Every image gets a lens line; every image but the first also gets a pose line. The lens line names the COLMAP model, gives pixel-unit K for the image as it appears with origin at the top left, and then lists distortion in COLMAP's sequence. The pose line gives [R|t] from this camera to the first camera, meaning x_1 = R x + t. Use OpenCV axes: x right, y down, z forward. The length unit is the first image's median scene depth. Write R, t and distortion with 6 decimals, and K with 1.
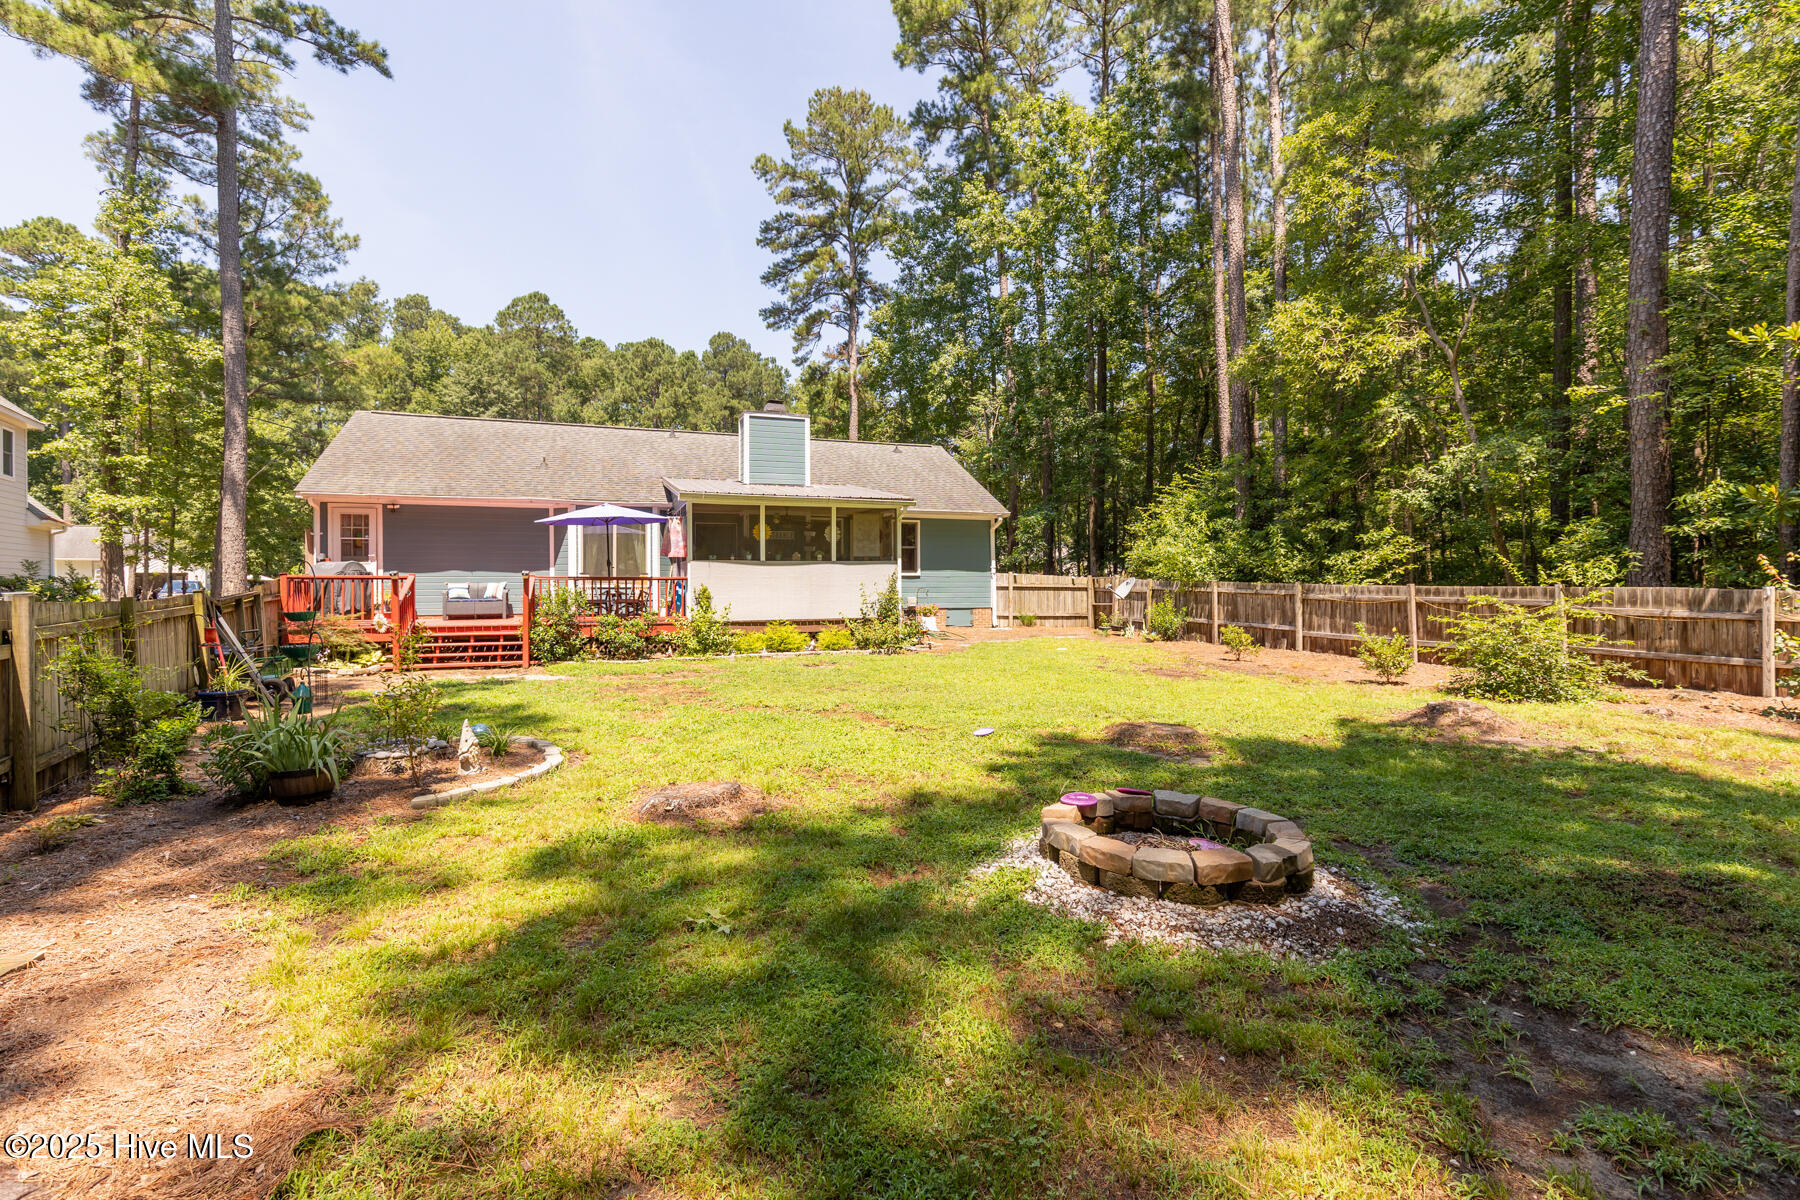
lens RADIAL K [[818.3, 0, 901.0], [0, 818.3, 592.3], [0, 0, 1]] dist [0.002553, 0.000214]
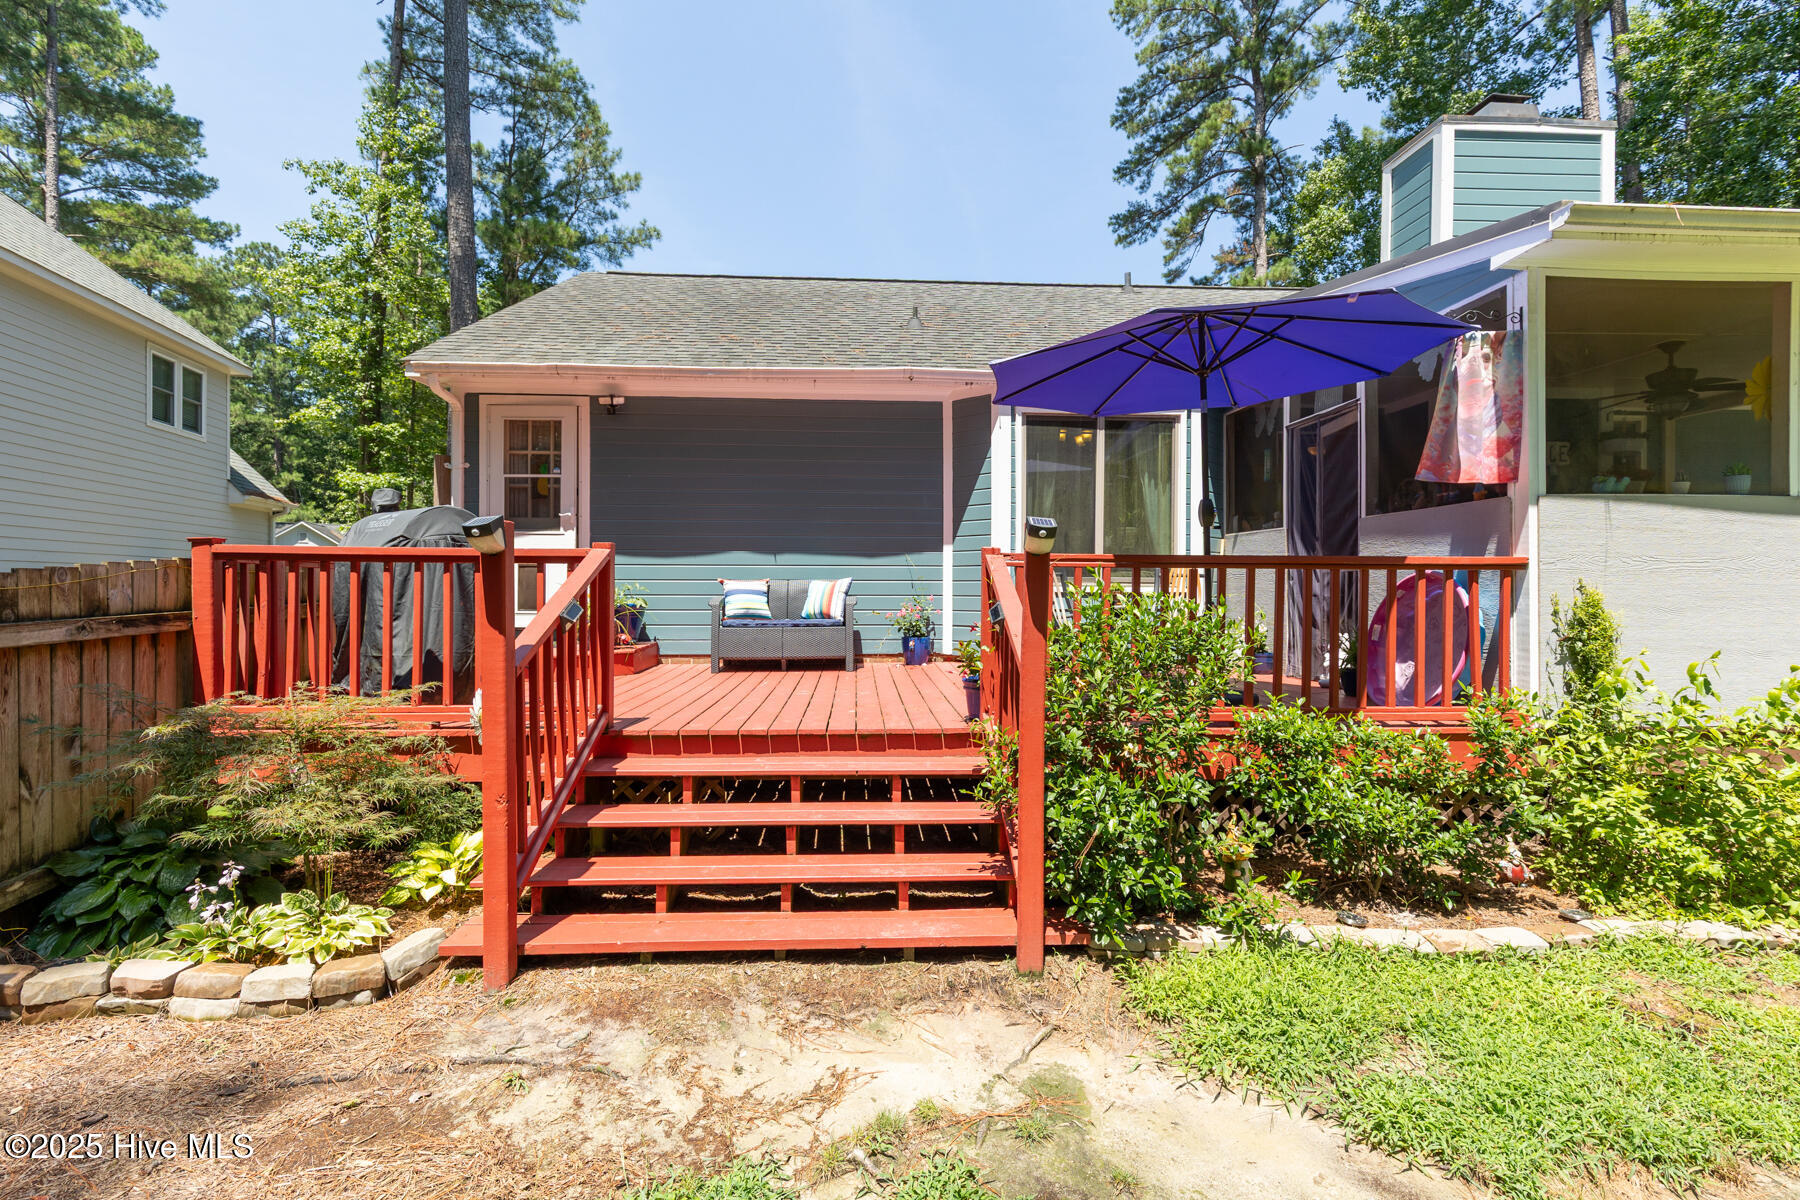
lens RADIAL K [[818.3, 0, 901.0], [0, 818.3, 592.3], [0, 0, 1]] dist [0.002553, 0.000214]
pose [[0.955006, 0.008108, -0.296477, -0.257499], [-0.009438, 0.999951, -0.003055, -0.003500], [0.296438, 0.005715, 0.955035, 0.471346]]
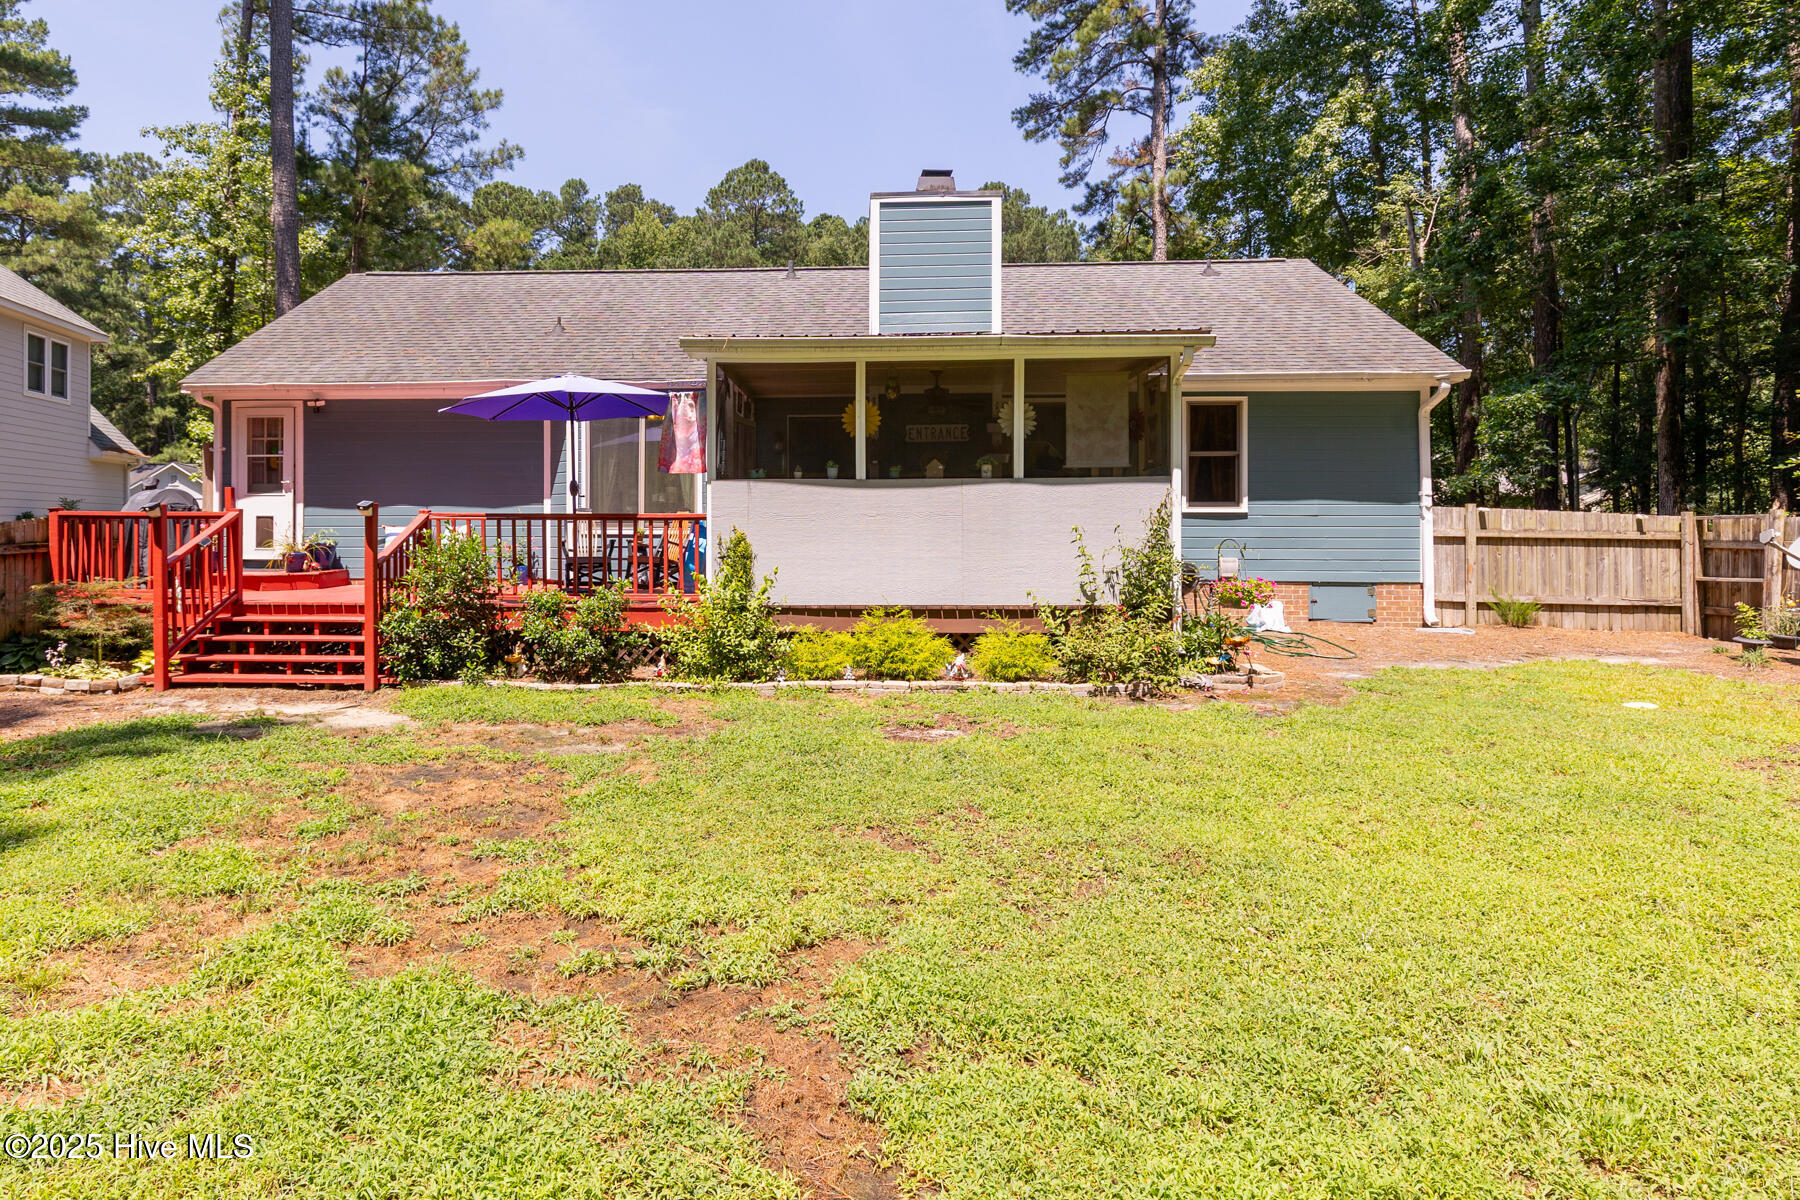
lens RADIAL K [[1072.7, 0, 791.5], [0, 1072.7, 531.3], [0, 0, 1]] dist [0.003931, 0.000658]
pose [[0.912954, 0.002639, -0.408054, 0.032827], [-0.007225, 0.999927, -0.009699, -0.001519], [0.407999, 0.011803, 0.912906, 0.297496]]
